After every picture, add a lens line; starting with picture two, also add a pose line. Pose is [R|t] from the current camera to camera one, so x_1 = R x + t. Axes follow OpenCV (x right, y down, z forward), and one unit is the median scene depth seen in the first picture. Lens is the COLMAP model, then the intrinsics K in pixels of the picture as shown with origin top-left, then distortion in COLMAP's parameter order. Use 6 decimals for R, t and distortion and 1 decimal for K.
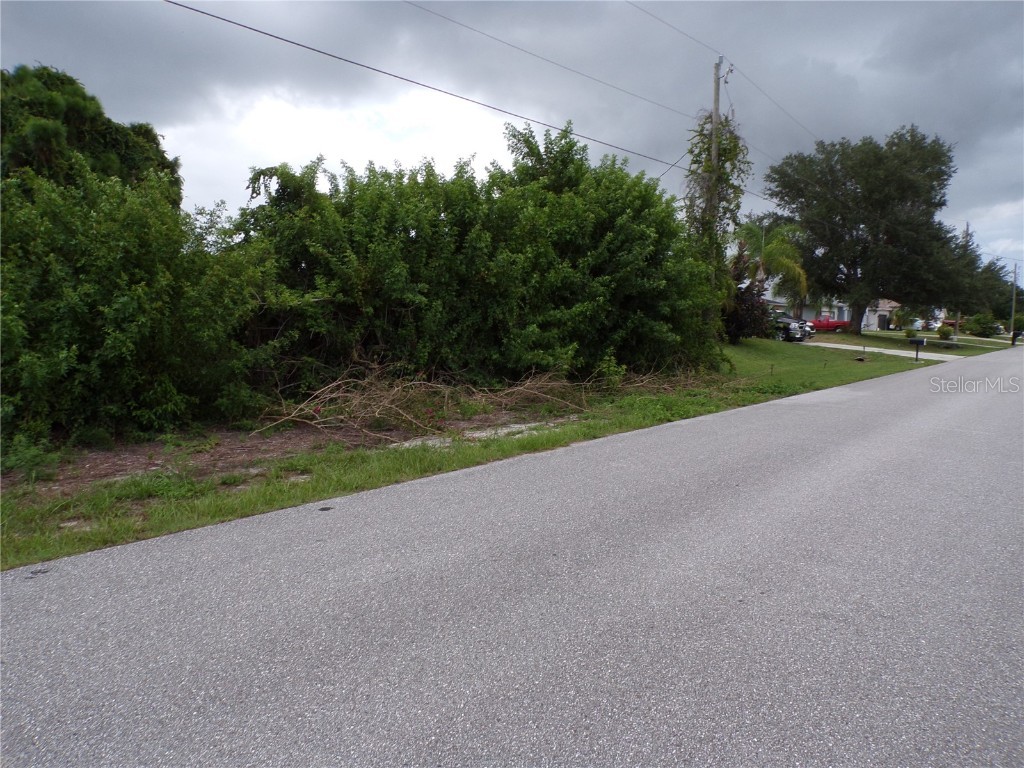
lens RADIAL K [[708.4, 0, 511.2], [0, 708.4, 380.7], [0, 0, 1]] dist [0.007494, 0.004559]
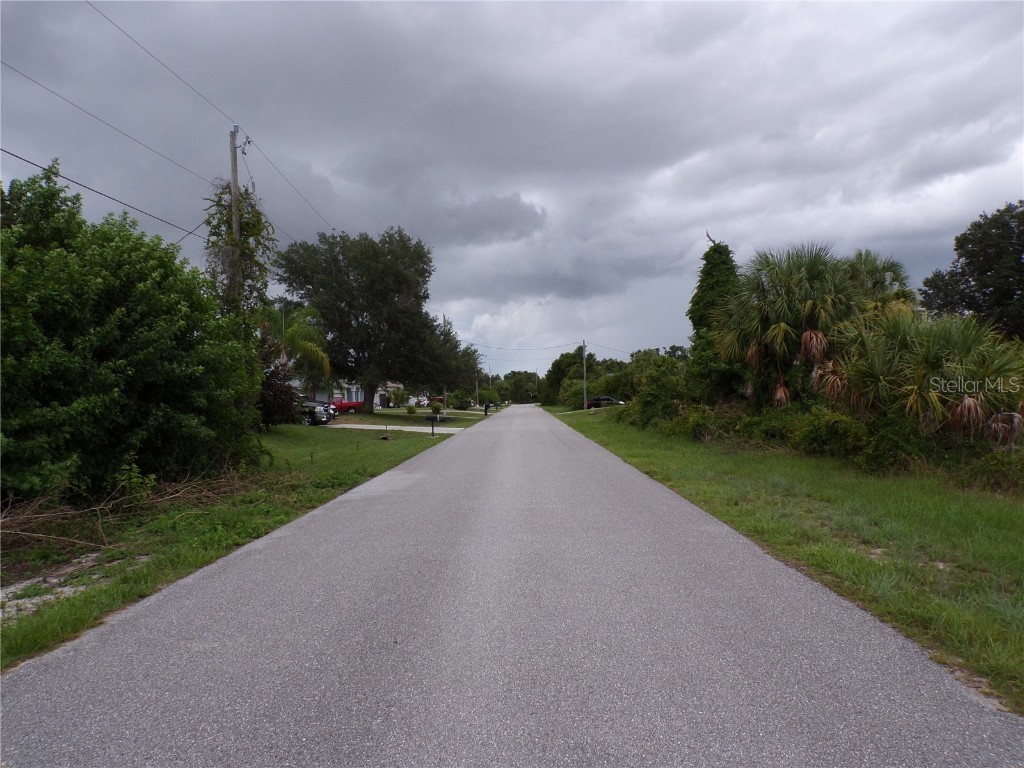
lens RADIAL K [[708.4, 0, 511.2], [0, 708.4, 380.7], [0, 0, 1]] dist [0.007494, 0.004559]
pose [[0.782977, -0.028516, 0.621397, -0.012194], [0.101810, 0.991353, -0.082790, -0.018849], [-0.613663, 0.128087, 0.779109, 0.144637]]
